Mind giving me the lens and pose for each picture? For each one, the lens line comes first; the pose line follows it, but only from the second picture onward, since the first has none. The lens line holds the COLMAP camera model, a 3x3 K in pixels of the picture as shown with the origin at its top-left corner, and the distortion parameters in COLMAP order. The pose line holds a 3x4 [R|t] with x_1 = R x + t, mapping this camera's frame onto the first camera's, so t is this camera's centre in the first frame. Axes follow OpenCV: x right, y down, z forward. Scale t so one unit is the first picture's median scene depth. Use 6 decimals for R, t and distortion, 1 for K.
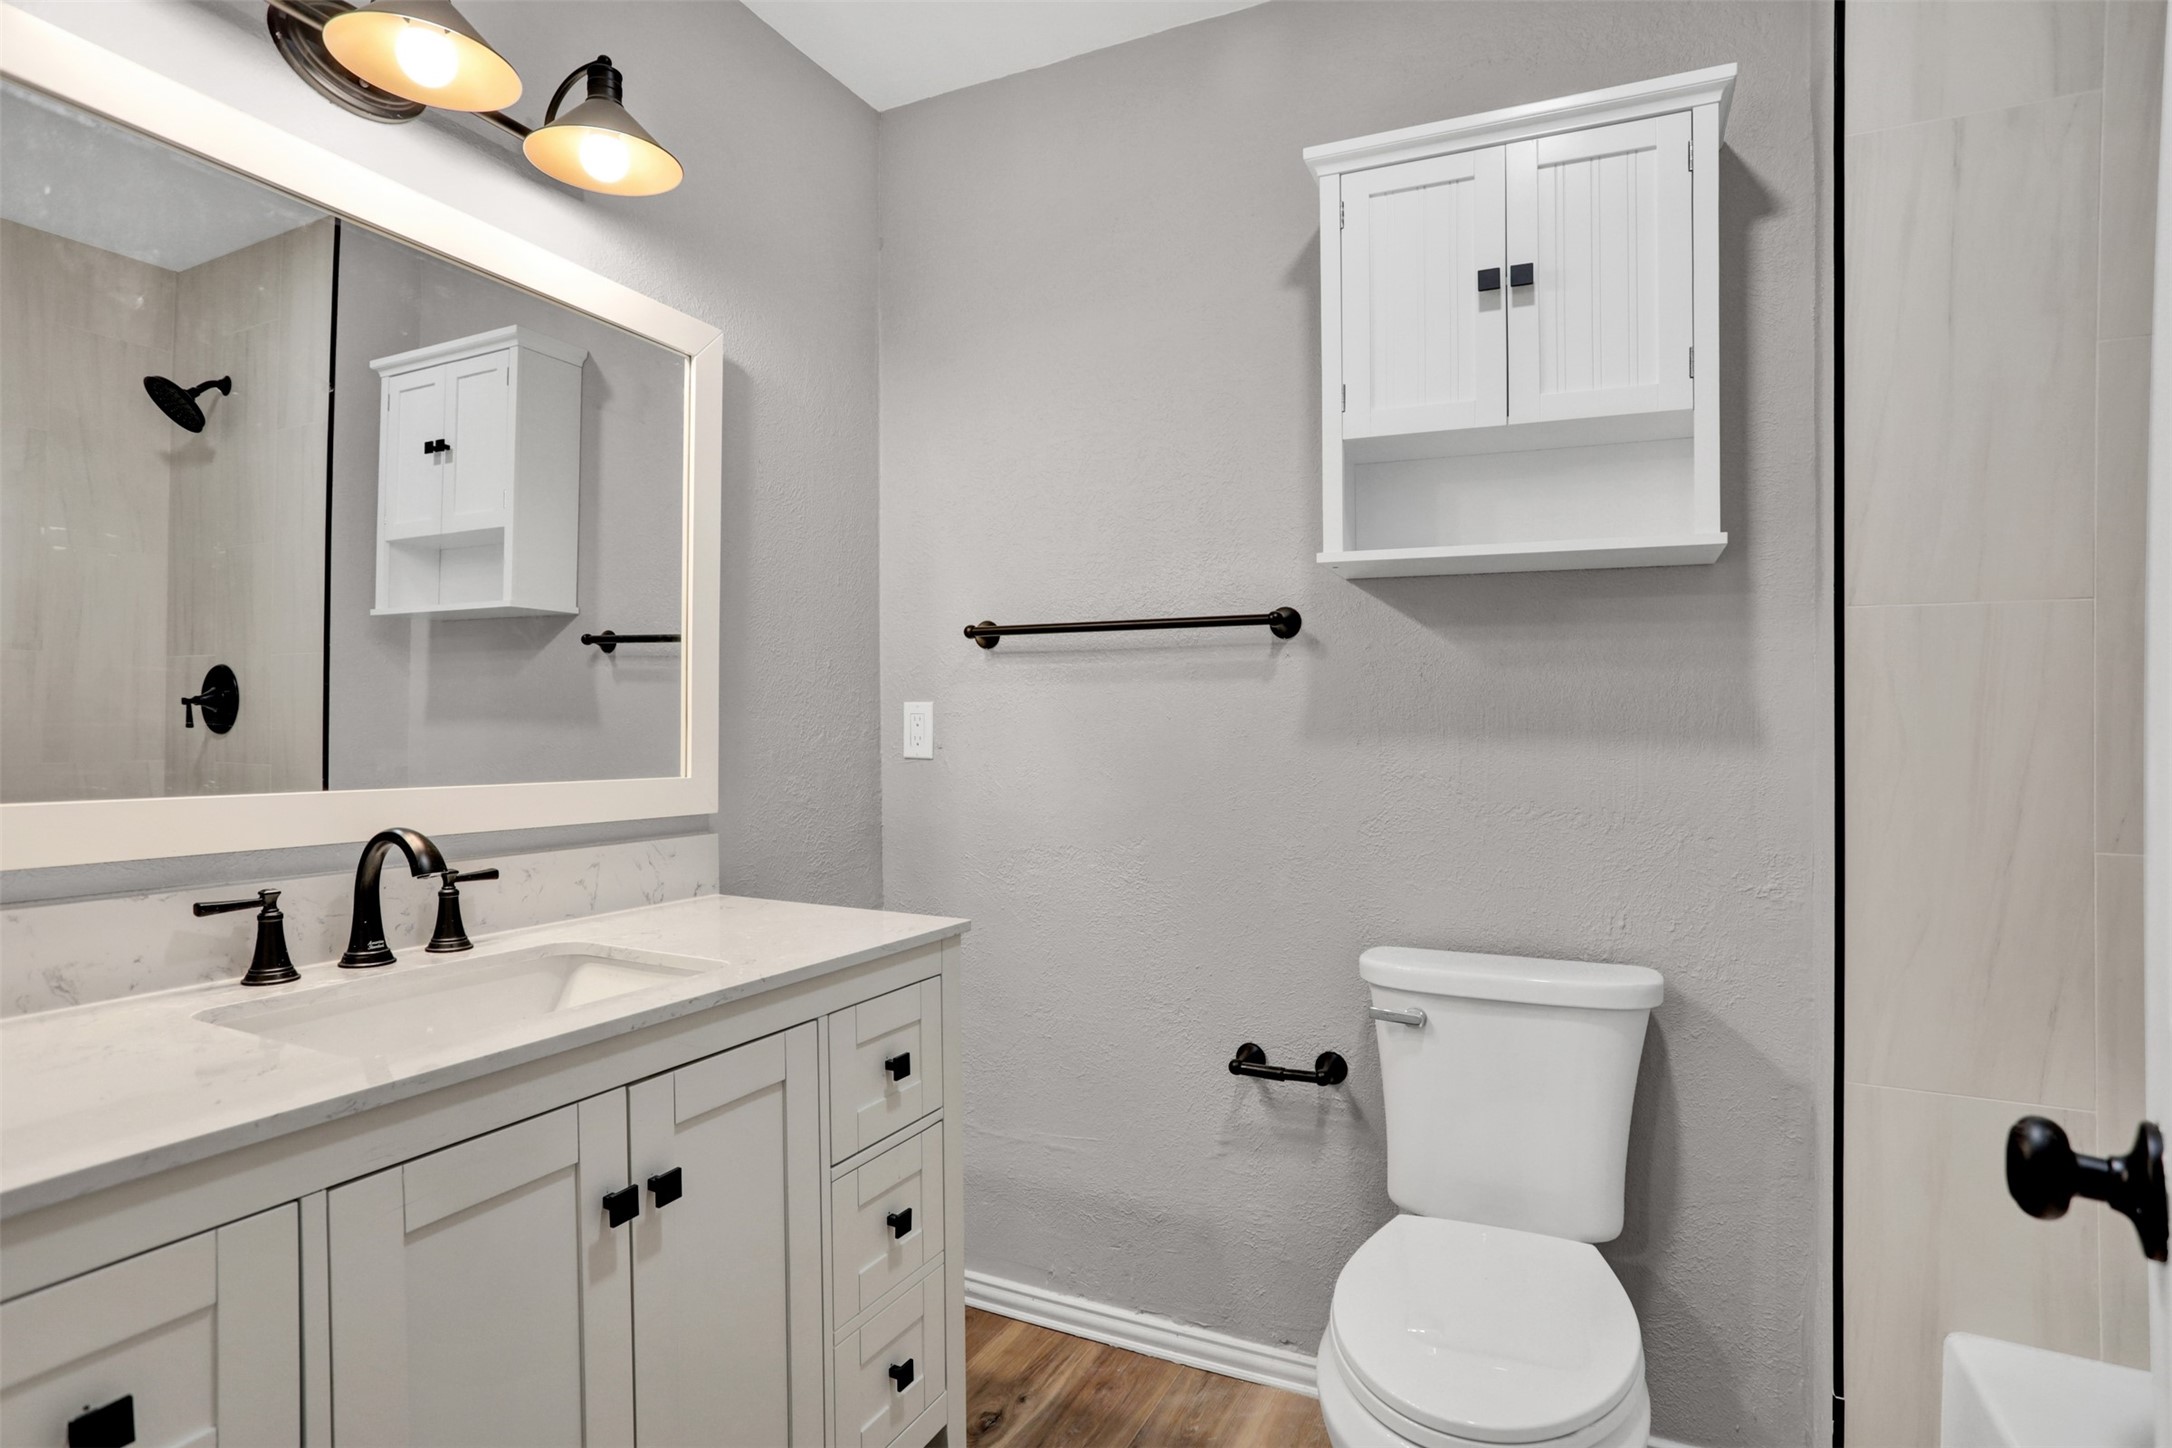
lens RADIAL K [[1082.1, 0, 1089.4], [0, 1082.1, 740.9], [0, 0, 1]] dist [-0.074488, 0.033301]
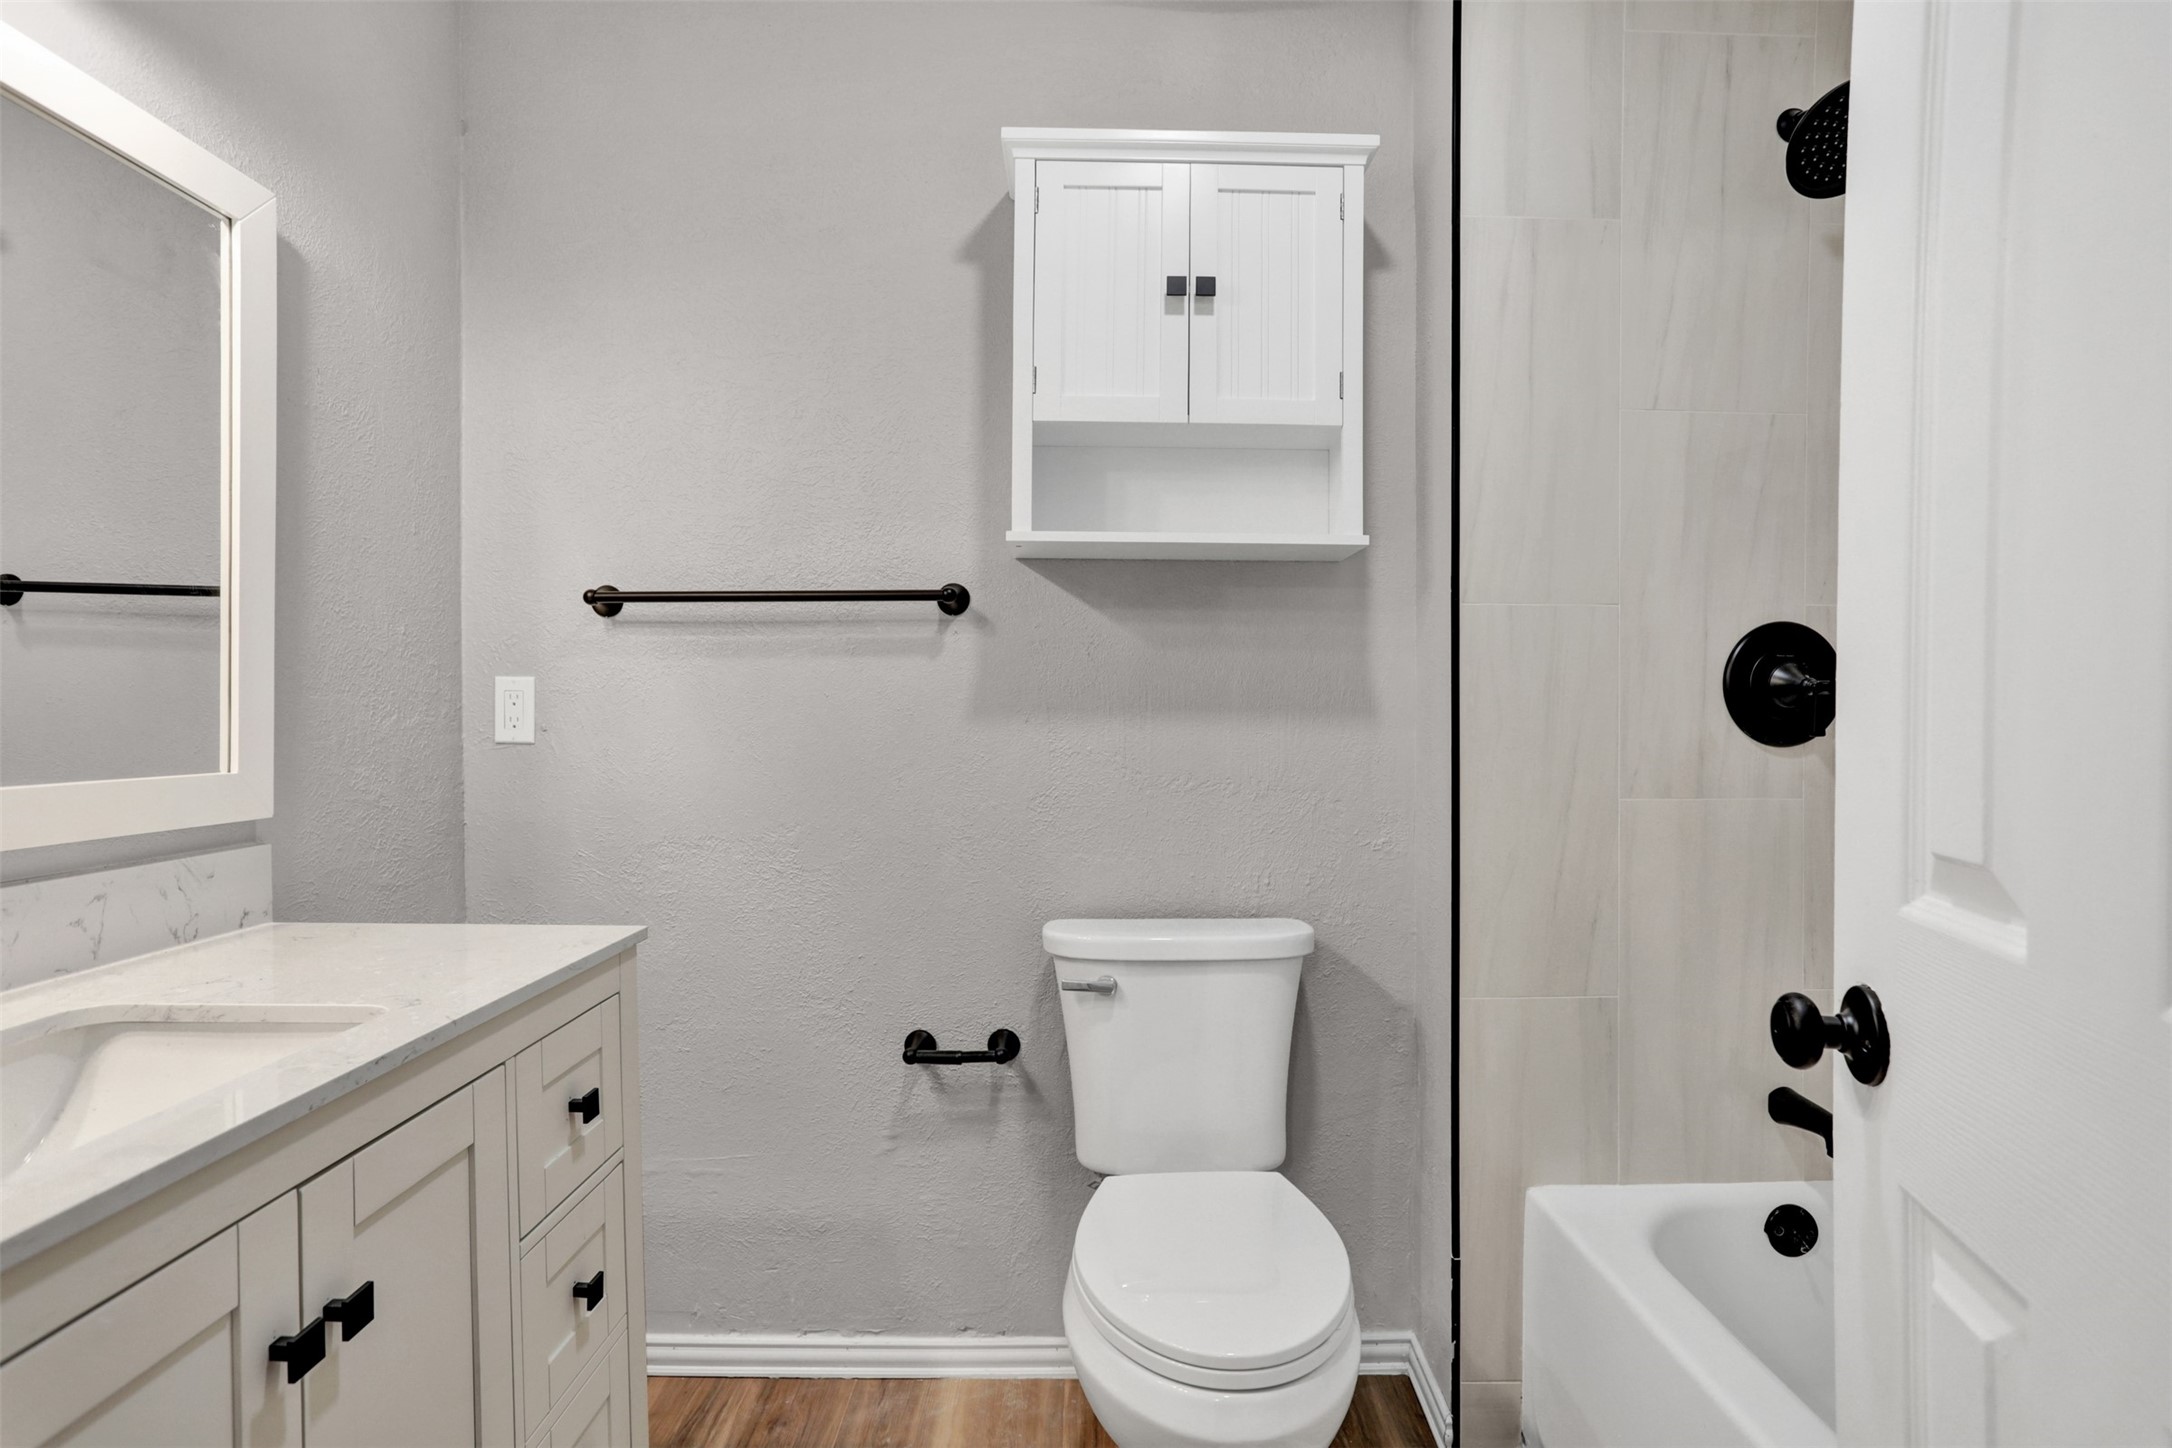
lens RADIAL K [[1097.5, 0, 1093.8], [0, 1097.5, 710.1], [0, 0, 1]] dist [-0.077005, 0.040221]
pose [[0.899531, -0.005145, 0.436826, -0.158477], [0.008174, 0.999954, -0.005054, -0.002412], [-0.436780, 0.008116, 0.899532, 0.048724]]
